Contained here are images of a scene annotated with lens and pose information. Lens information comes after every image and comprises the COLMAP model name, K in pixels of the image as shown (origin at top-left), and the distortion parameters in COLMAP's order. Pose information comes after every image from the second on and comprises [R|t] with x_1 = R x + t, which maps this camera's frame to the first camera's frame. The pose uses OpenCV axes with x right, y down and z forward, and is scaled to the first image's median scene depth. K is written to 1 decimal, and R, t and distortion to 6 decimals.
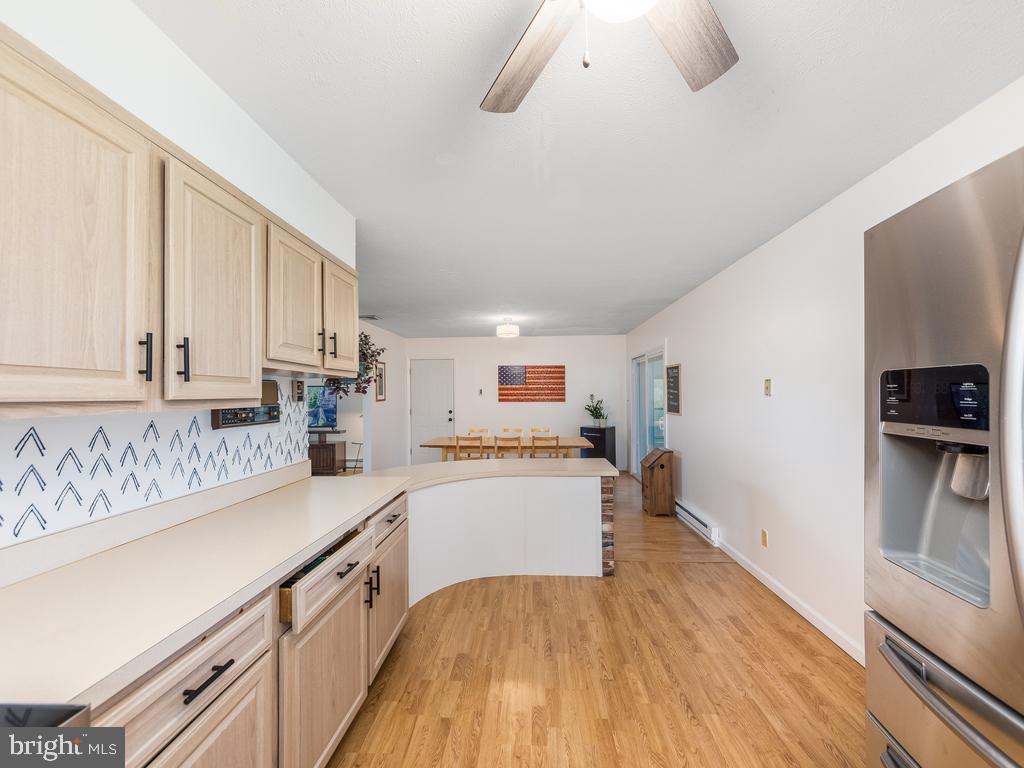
lens RADIAL K [[404.1, 0, 516.6], [0, 404.1, 388.0], [0, 0, 1]] dist [0.017256, 0.000578]
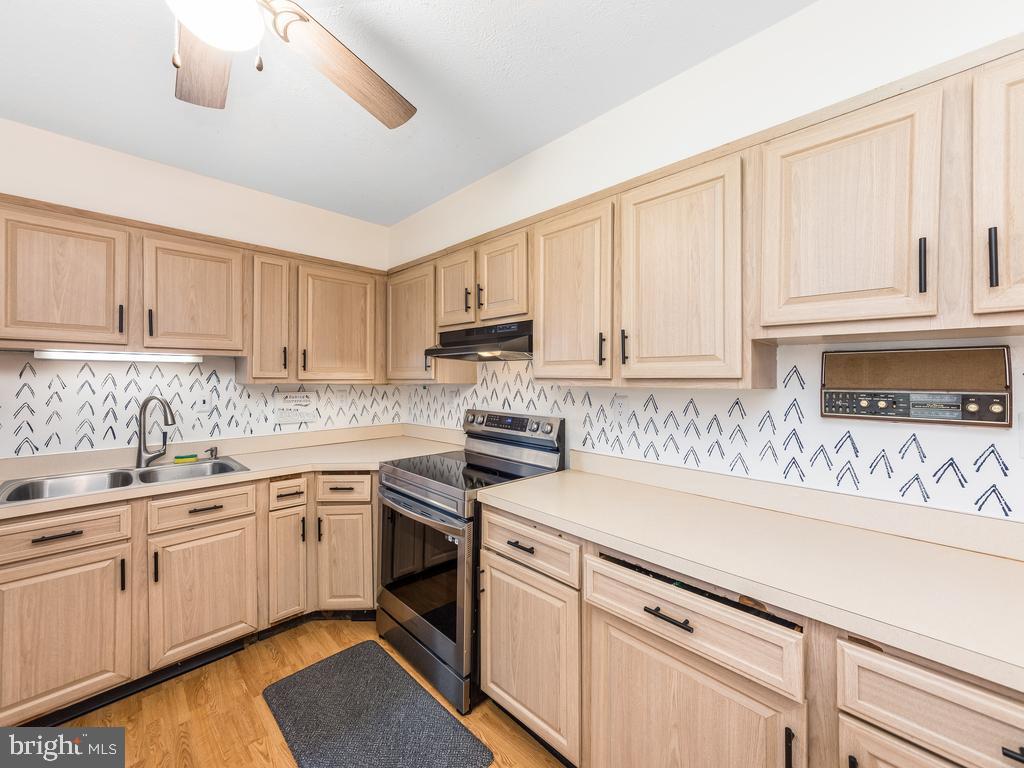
lens RADIAL K [[404.1, 0, 506.3], [0, 404.1, 381.3], [0, 0, 1]] dist [0.017256, 0.000578]
pose [[-0.668635, 0.004622, -0.743577, 0.275260], [0.009695, 0.999950, -0.002502, 0.028993], [0.743528, -0.008882, -0.668646, 1.137069]]
